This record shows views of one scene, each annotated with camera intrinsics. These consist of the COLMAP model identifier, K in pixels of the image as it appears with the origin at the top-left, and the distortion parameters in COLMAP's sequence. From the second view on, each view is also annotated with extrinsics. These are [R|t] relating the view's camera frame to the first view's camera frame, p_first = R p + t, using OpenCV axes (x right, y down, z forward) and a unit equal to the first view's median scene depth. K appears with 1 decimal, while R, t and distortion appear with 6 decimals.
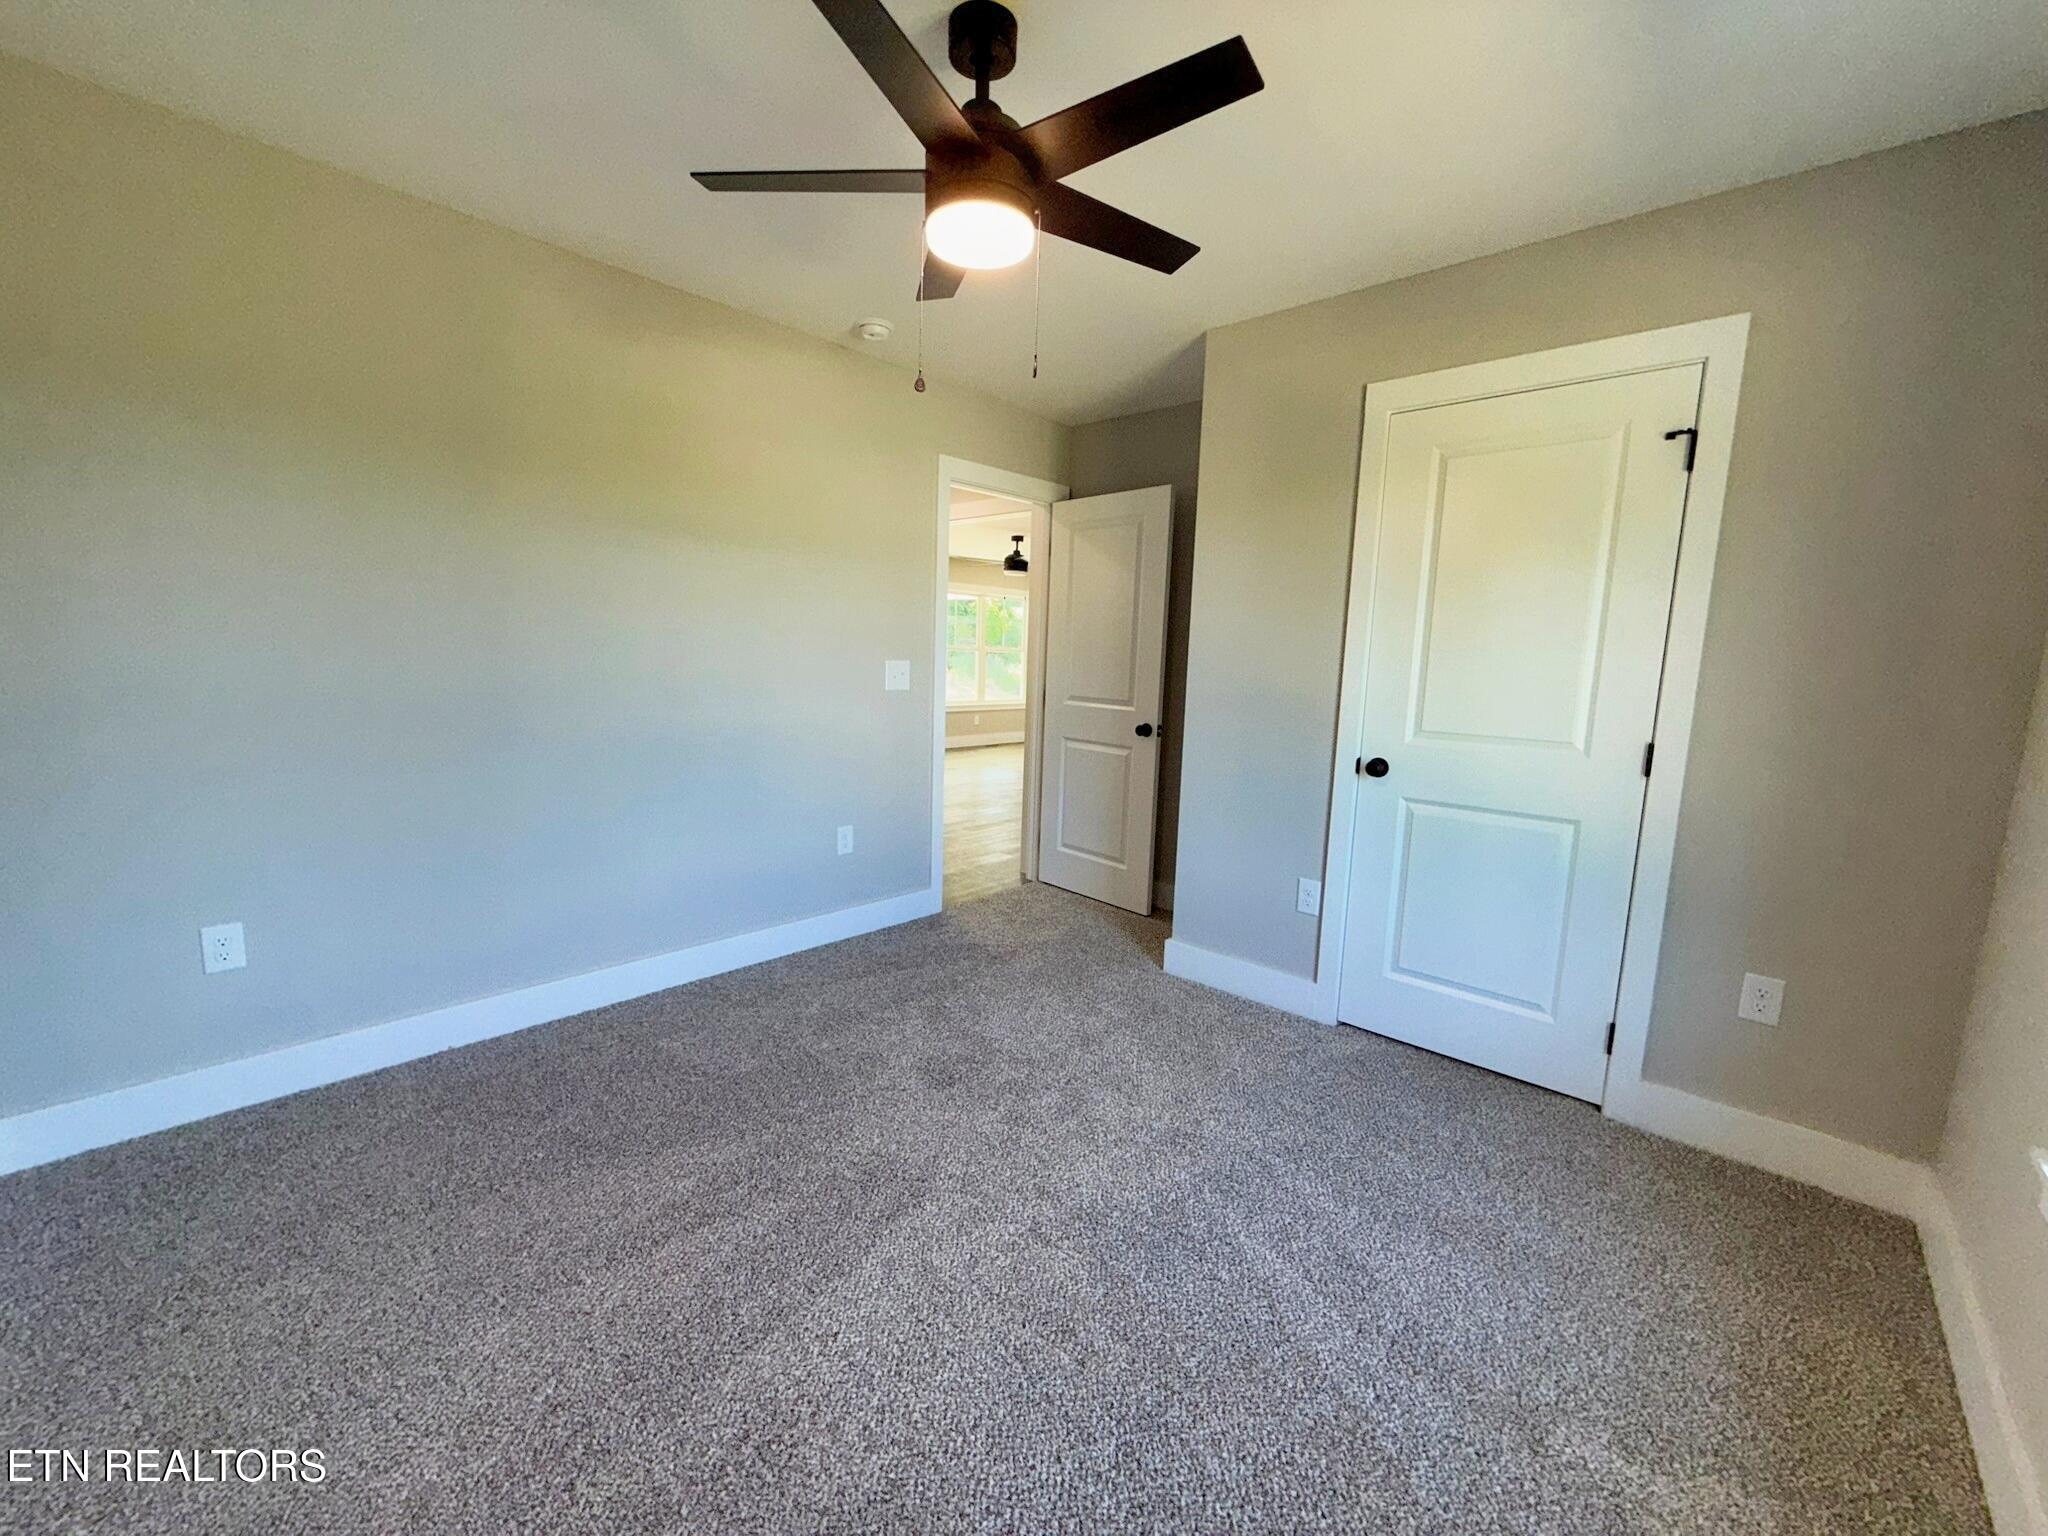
lens RADIAL K [[811.3, 0, 1024.0], [0, 811.3, 768.0], [0, 0, 1]] dist [0.000165, 0.000268]
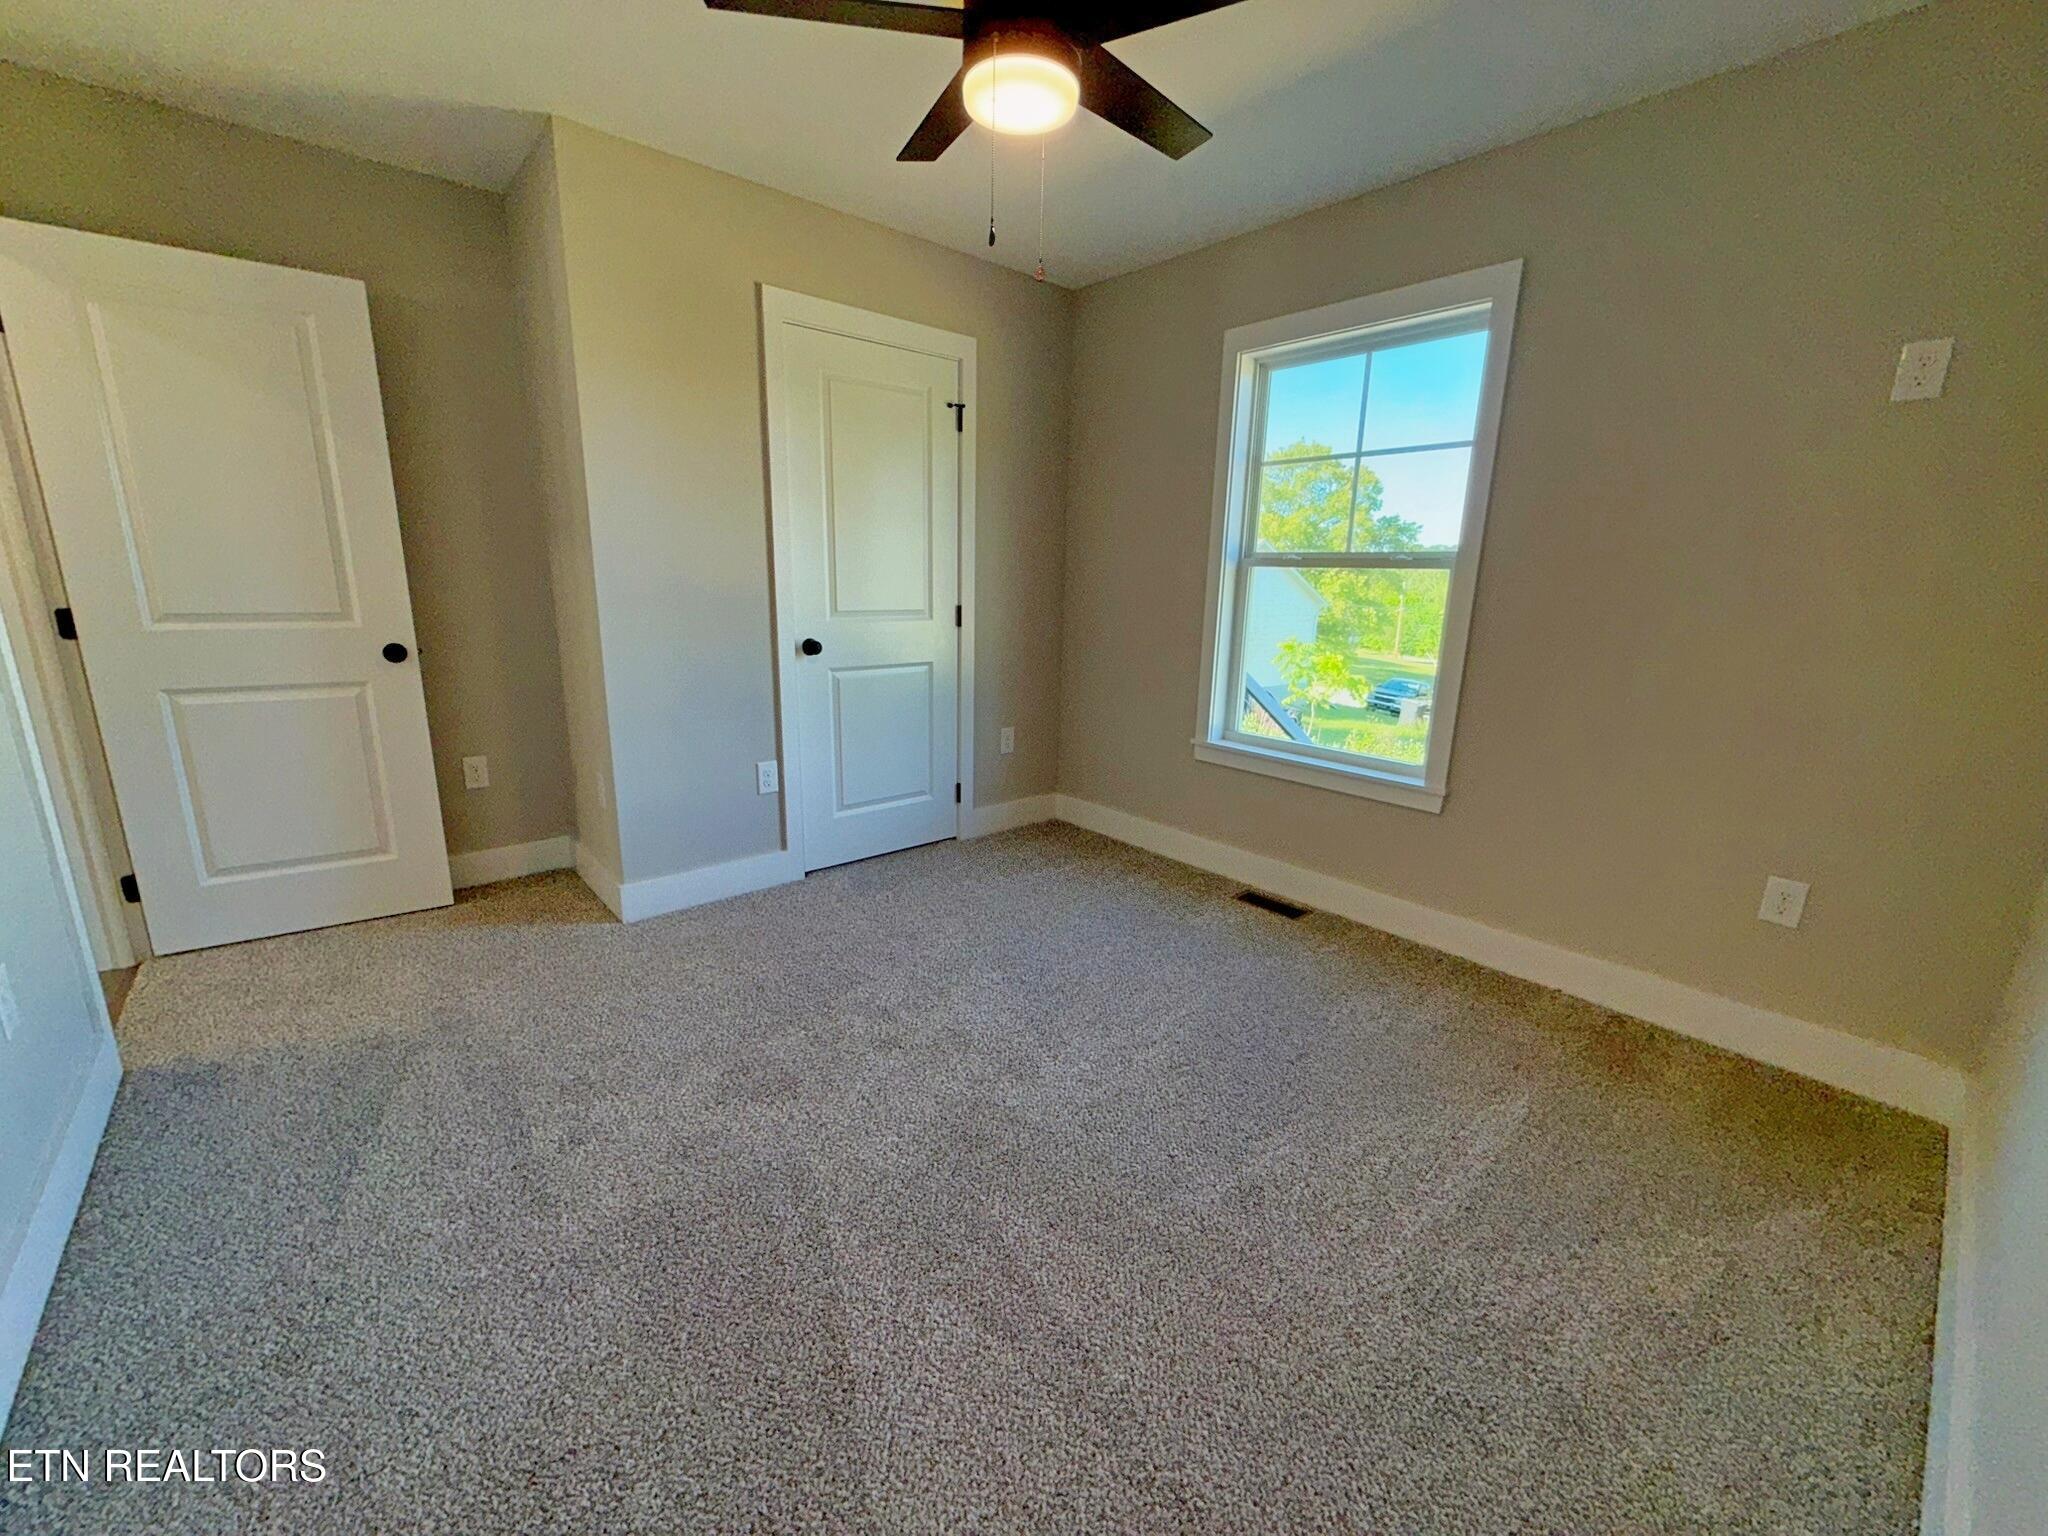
lens RADIAL K [[811.3, 0, 1024.0], [0, 811.3, 768.0], [0, 0, 1]] dist [0.000165, 0.000268]
pose [[0.122764, -0.266624, 0.955950, -0.669041], [0.120081, 0.960150, 0.252375, -0.089121], [-0.985144, 0.083809, 0.149888, 0.531174]]
